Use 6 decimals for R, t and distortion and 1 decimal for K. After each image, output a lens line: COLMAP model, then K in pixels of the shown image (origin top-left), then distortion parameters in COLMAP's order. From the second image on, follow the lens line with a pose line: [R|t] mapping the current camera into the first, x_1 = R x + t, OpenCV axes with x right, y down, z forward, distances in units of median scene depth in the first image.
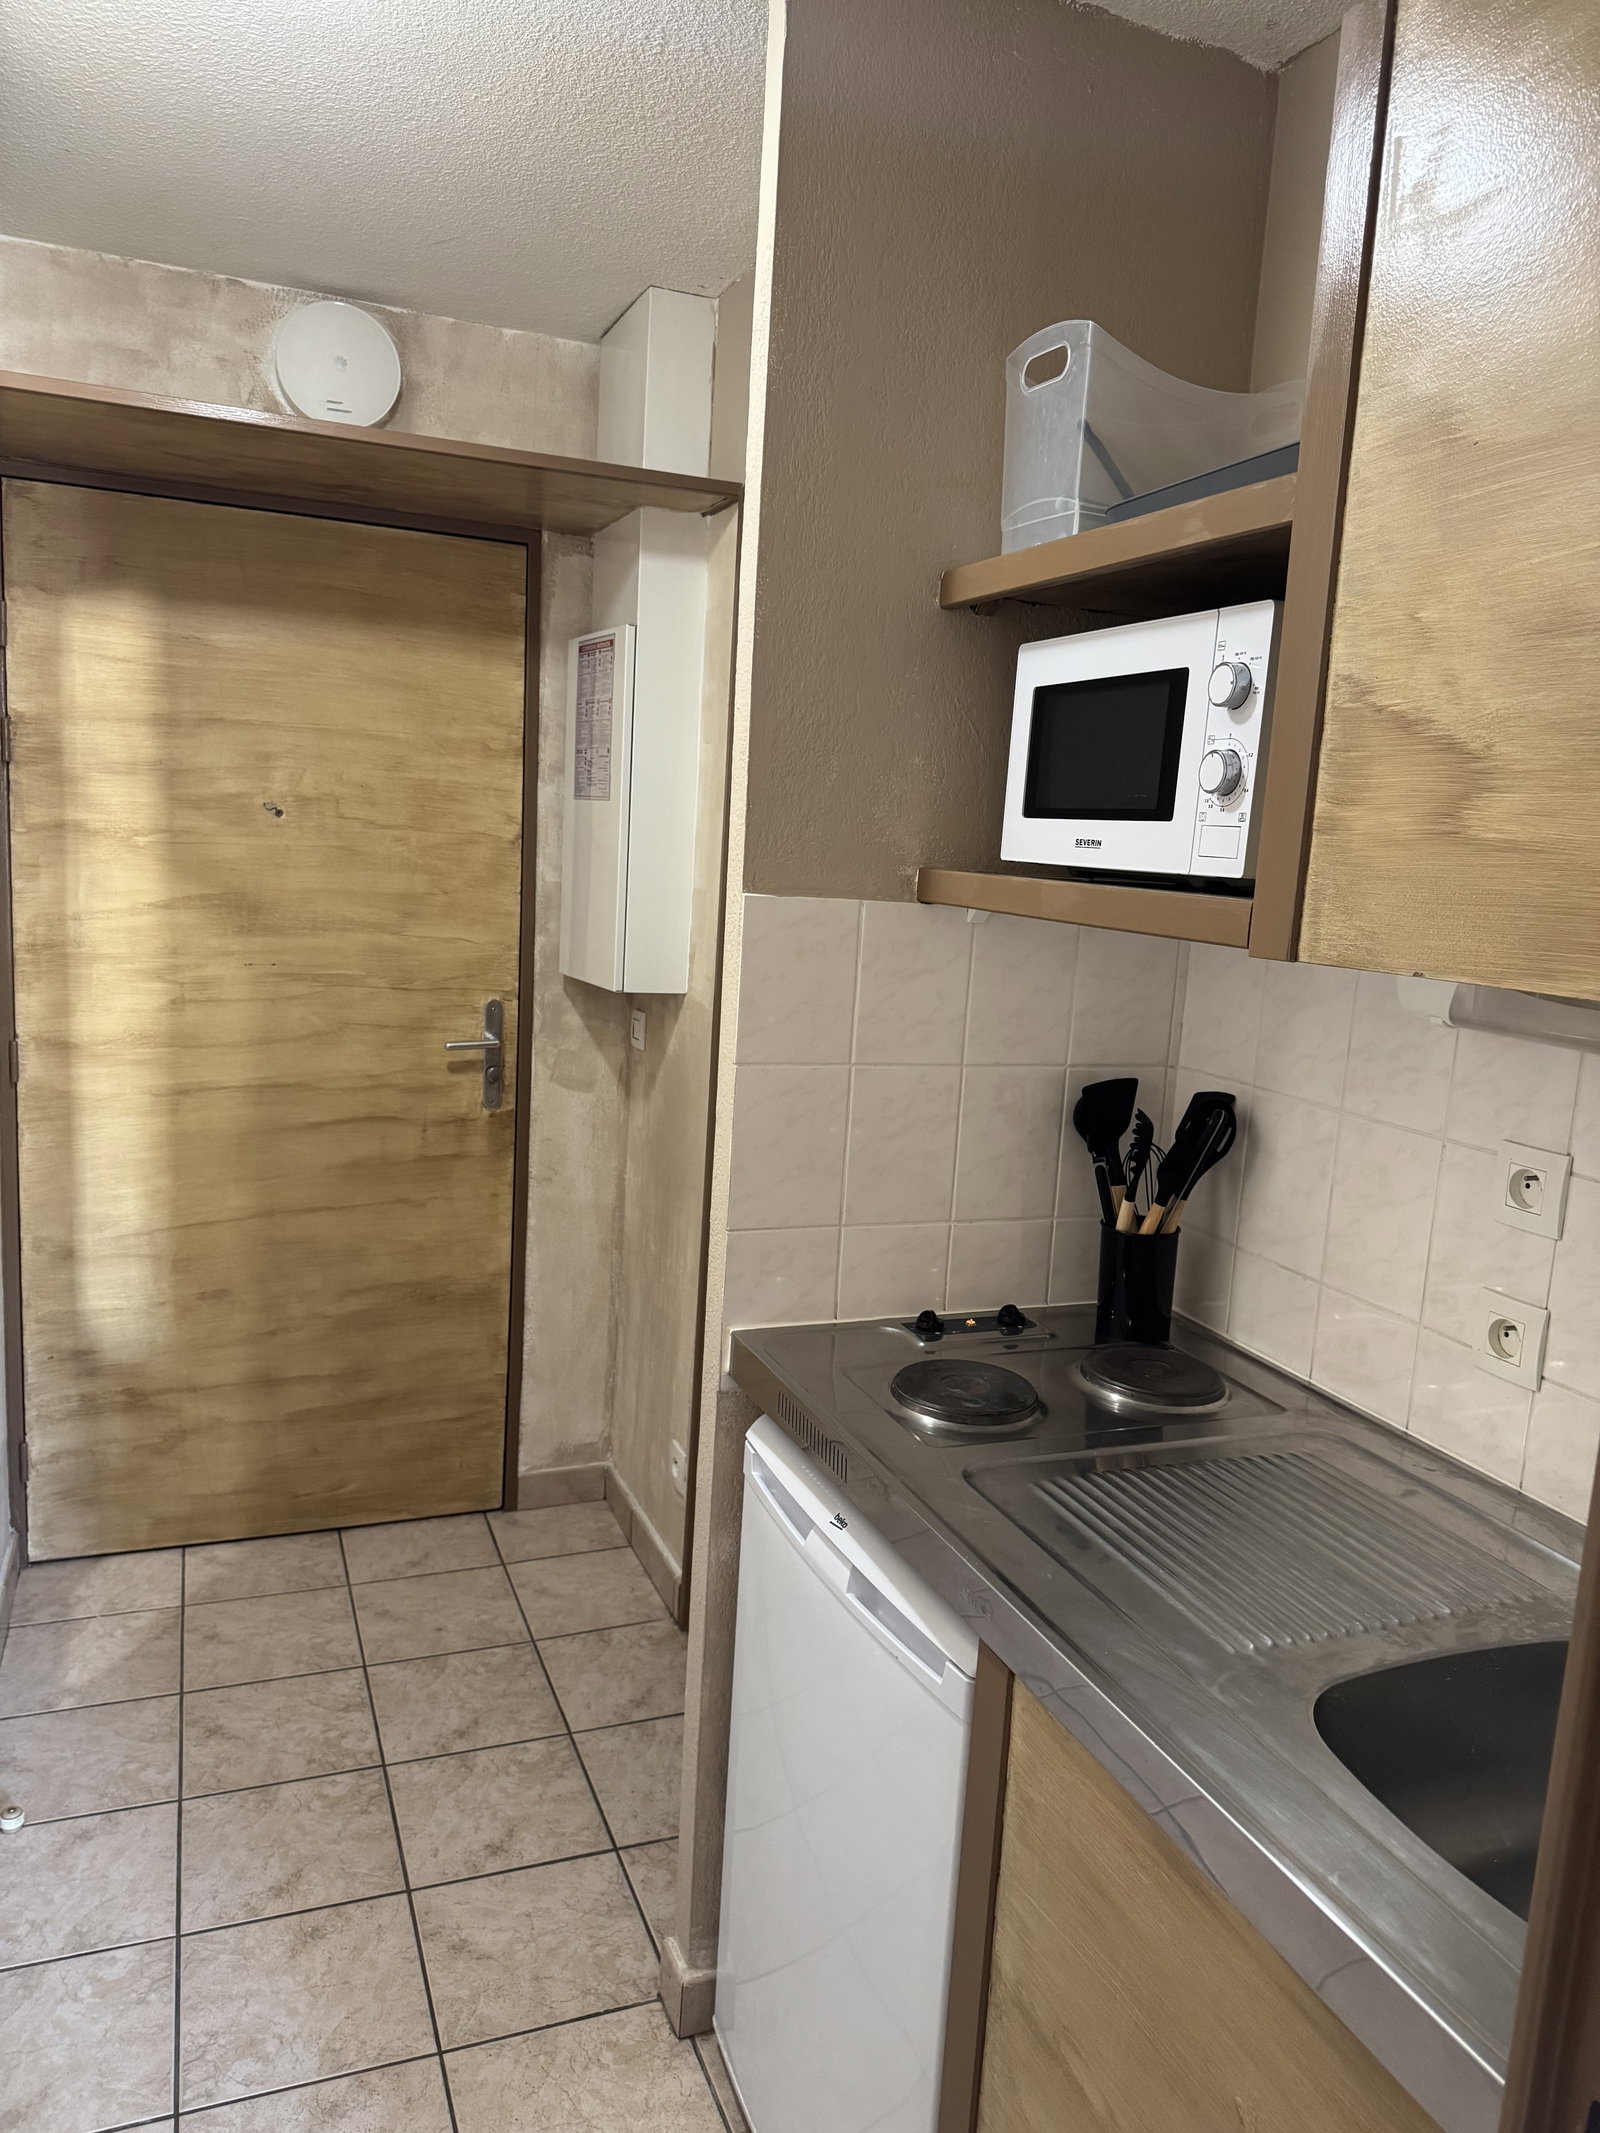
lens RADIAL K [[1487.4, 0, 798.1], [0, 1487.4, 1061.4], [0, 0, 1]] dist [0.052435, -0.060752]
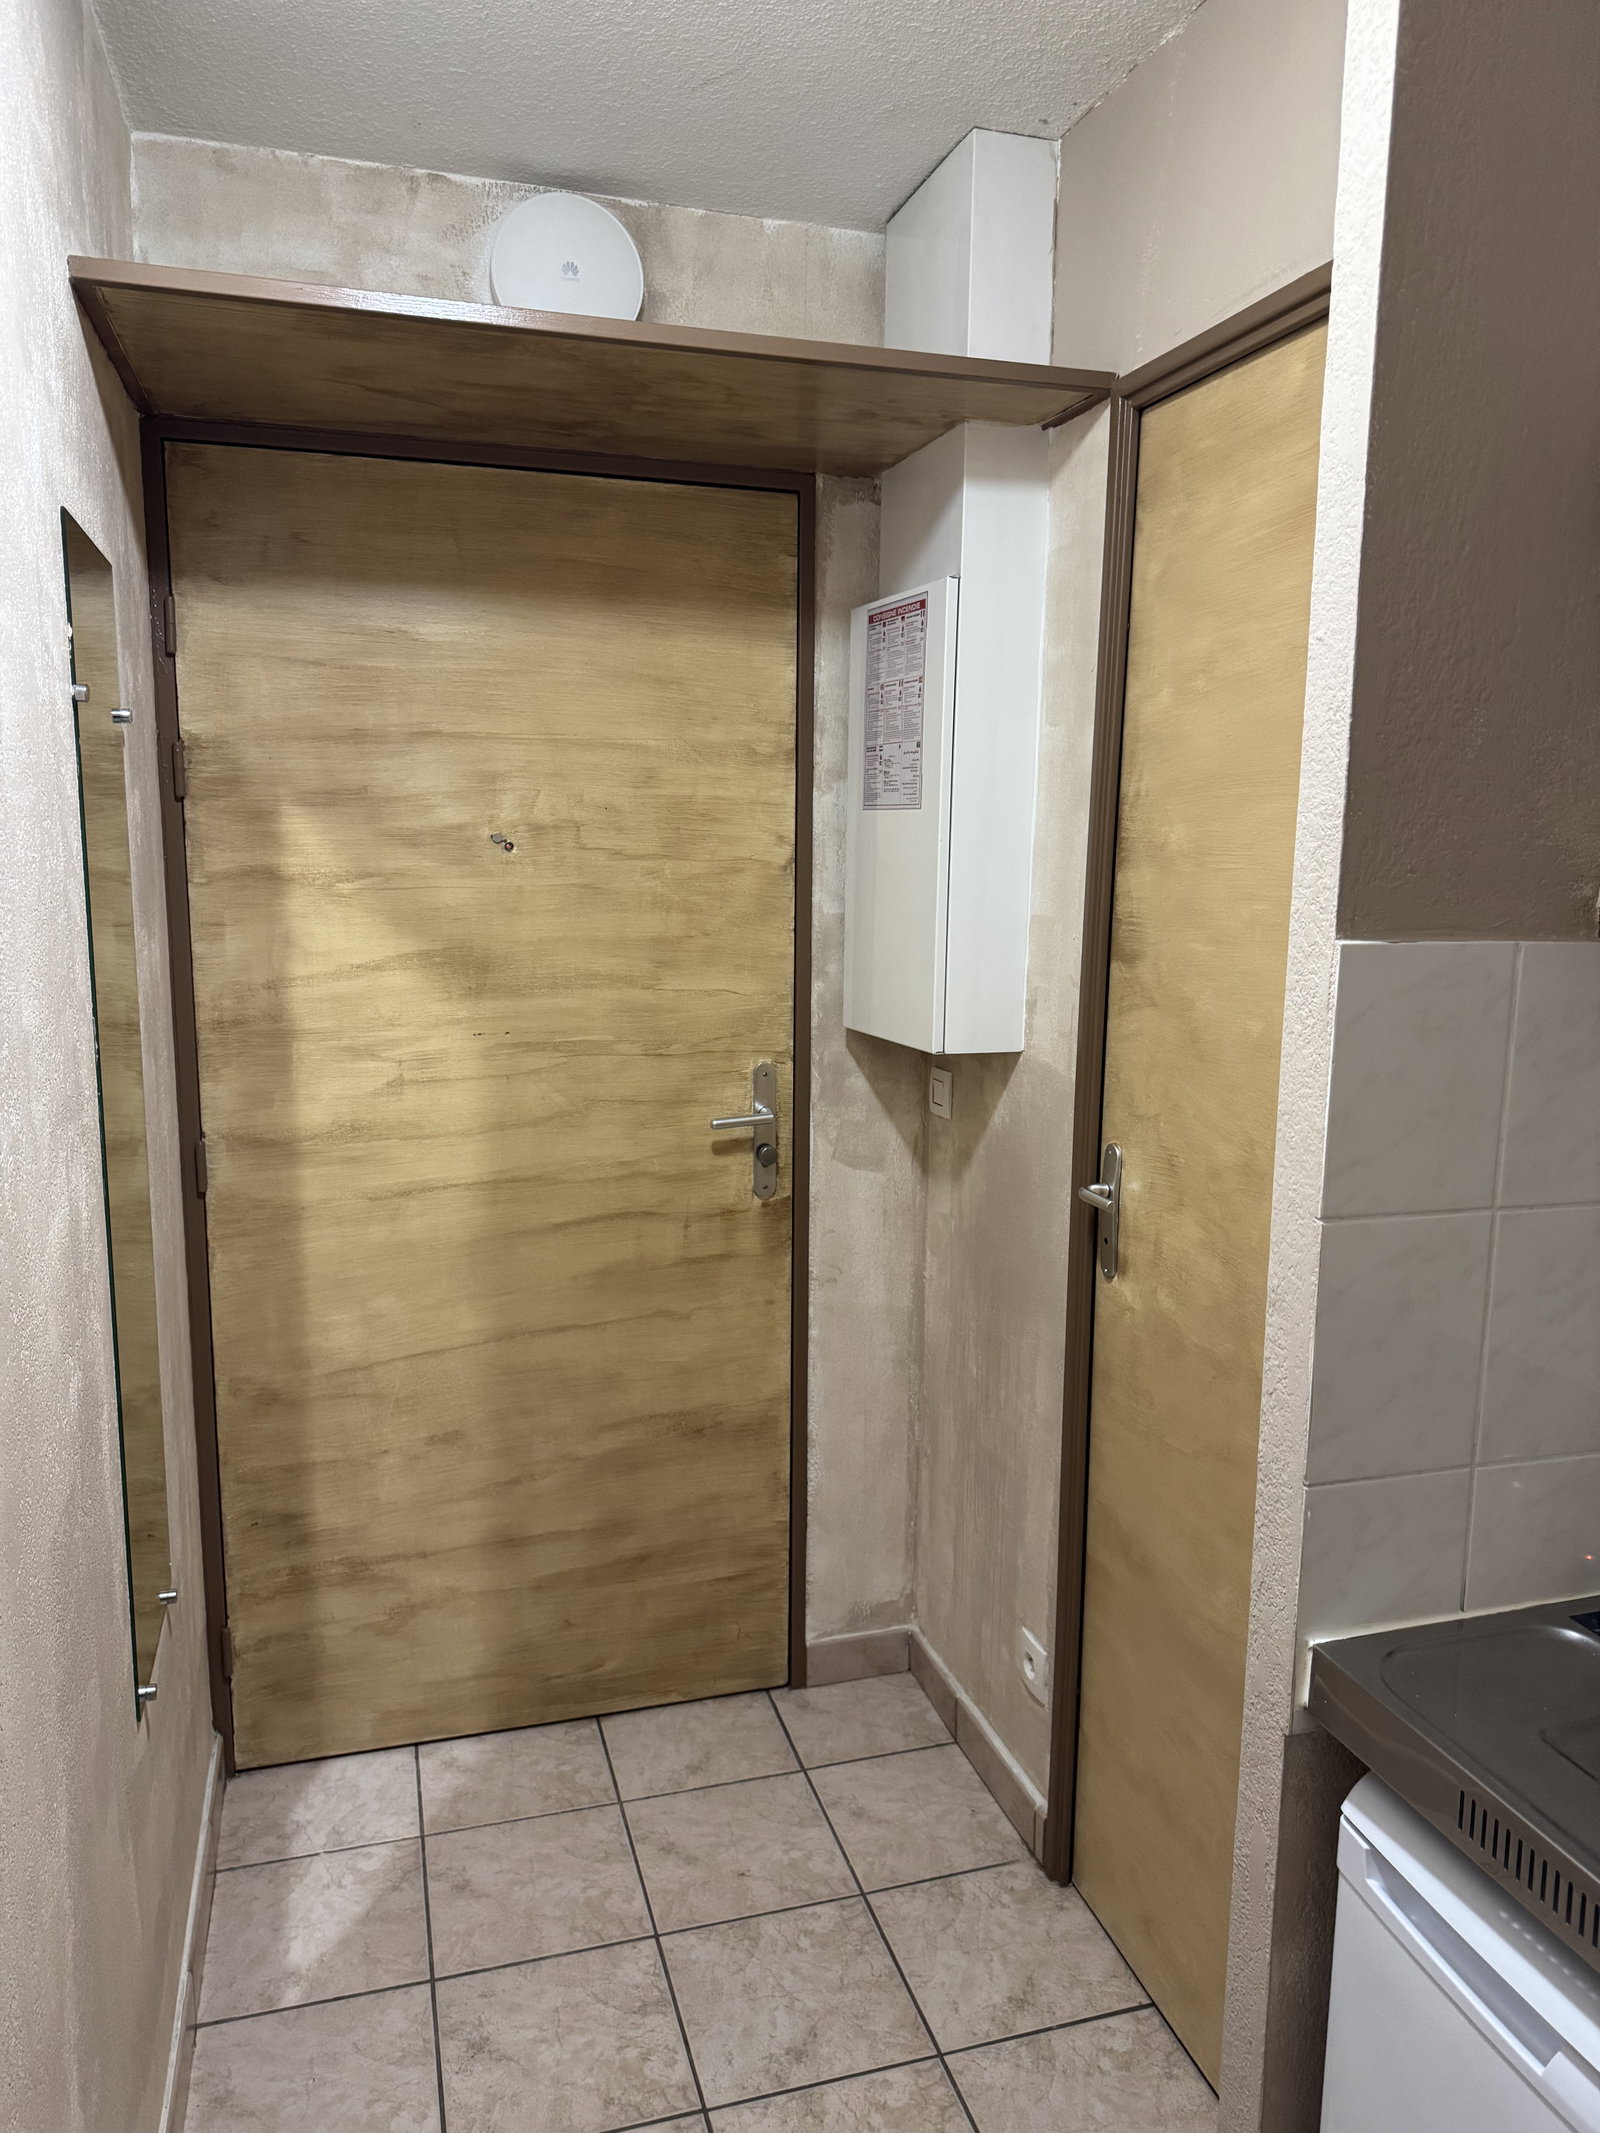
lens RADIAL K [[1487.4, 0, 818.4], [0, 1487.4, 1070.6], [0, 0, 1]] dist [0.052435, -0.060752]
pose [[0.995747, -0.031473, -0.086590, -0.123203], [0.031491, 0.999503, -0.001159, -0.041513], [0.086584, -0.001573, 0.996243, 0.231357]]
